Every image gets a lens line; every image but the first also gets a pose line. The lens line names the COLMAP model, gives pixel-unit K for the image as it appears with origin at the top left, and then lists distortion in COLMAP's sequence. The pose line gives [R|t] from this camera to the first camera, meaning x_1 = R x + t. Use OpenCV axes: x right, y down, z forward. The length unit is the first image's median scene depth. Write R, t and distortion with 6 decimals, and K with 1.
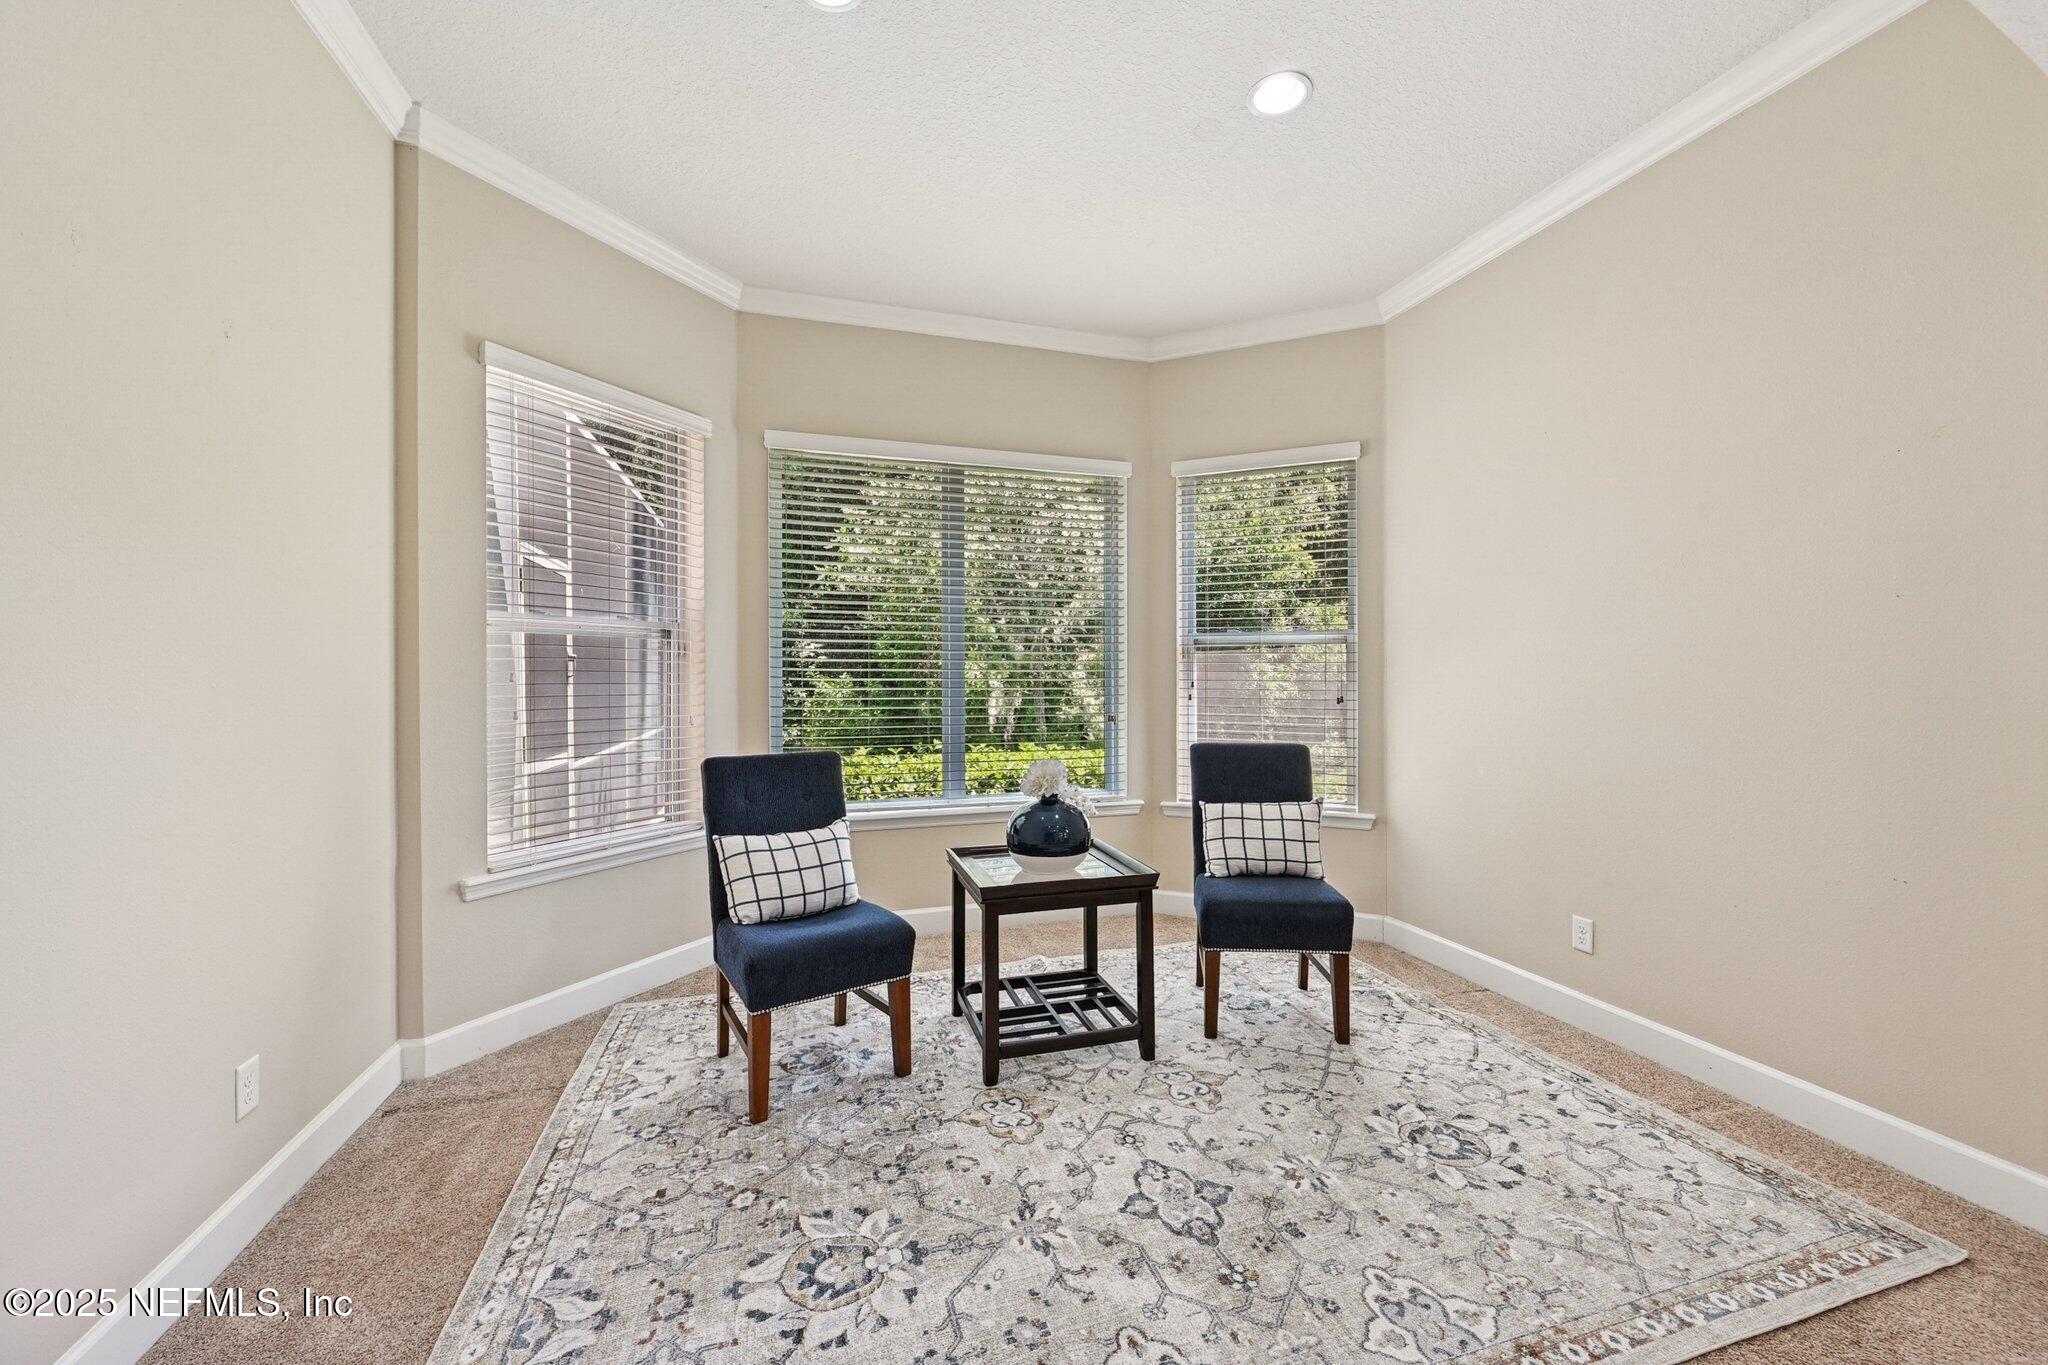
lens RADIAL K [[808.6, 0, 1027.4], [0, 808.6, 673.9], [0, 0, 1]] dist [-0.003607, -0.000912]
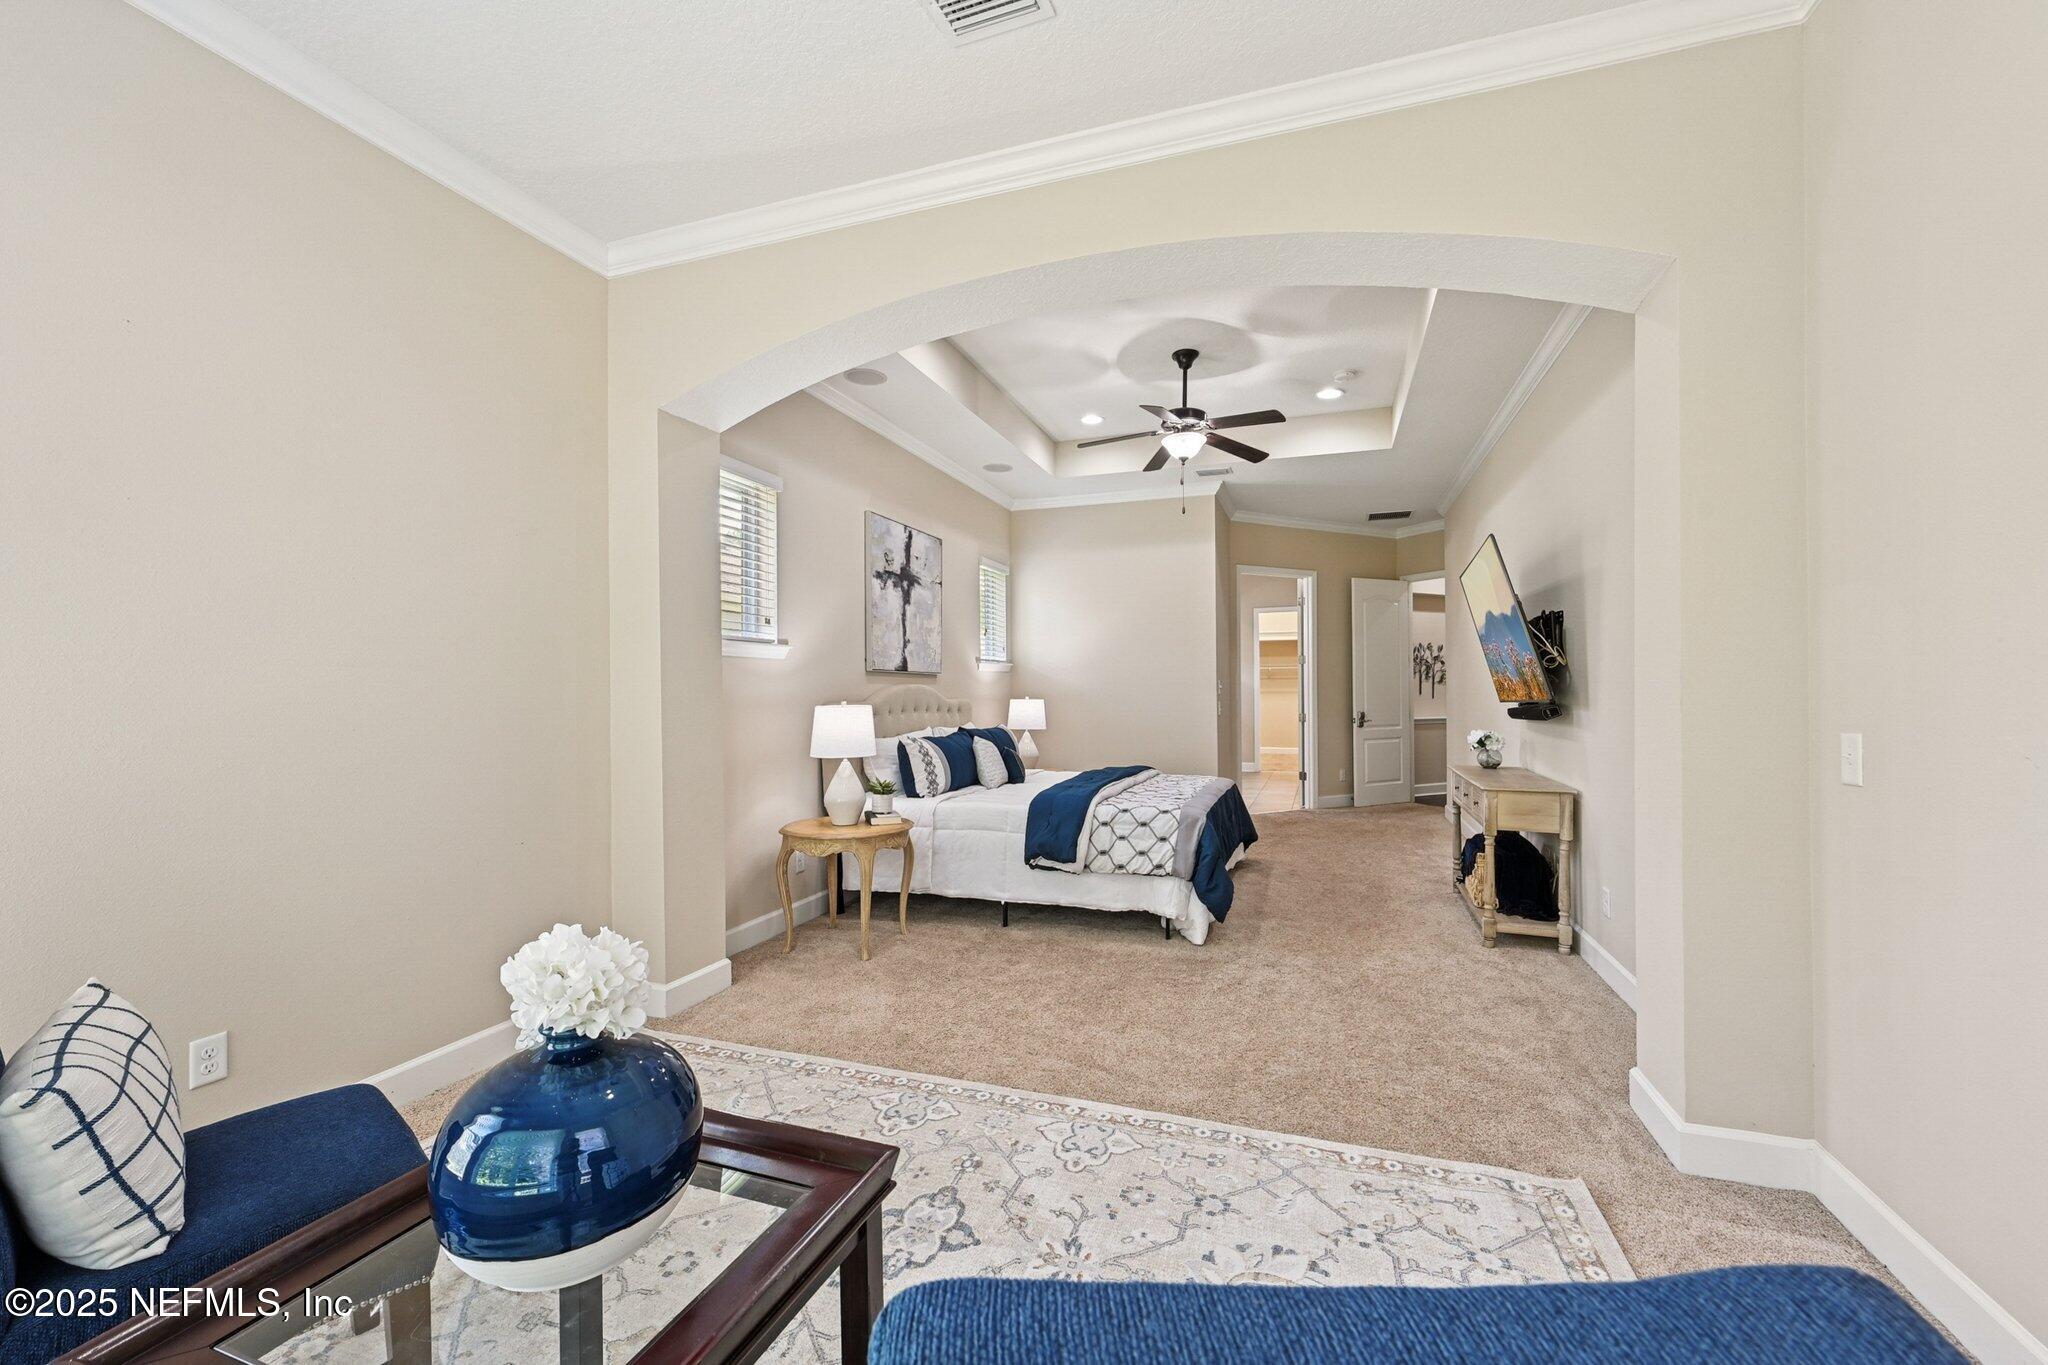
lens RADIAL K [[808.6, 0, 1026.1], [0, 808.6, 686.4], [0, 0, 1]] dist [-0.003607, -0.000912]
pose [[-0.800506, 0.008366, 0.599266, -0.611643], [0.010556, 0.999944, 0.000142, -0.016456], [-0.599231, 0.006440, -0.800550, 2.025549]]
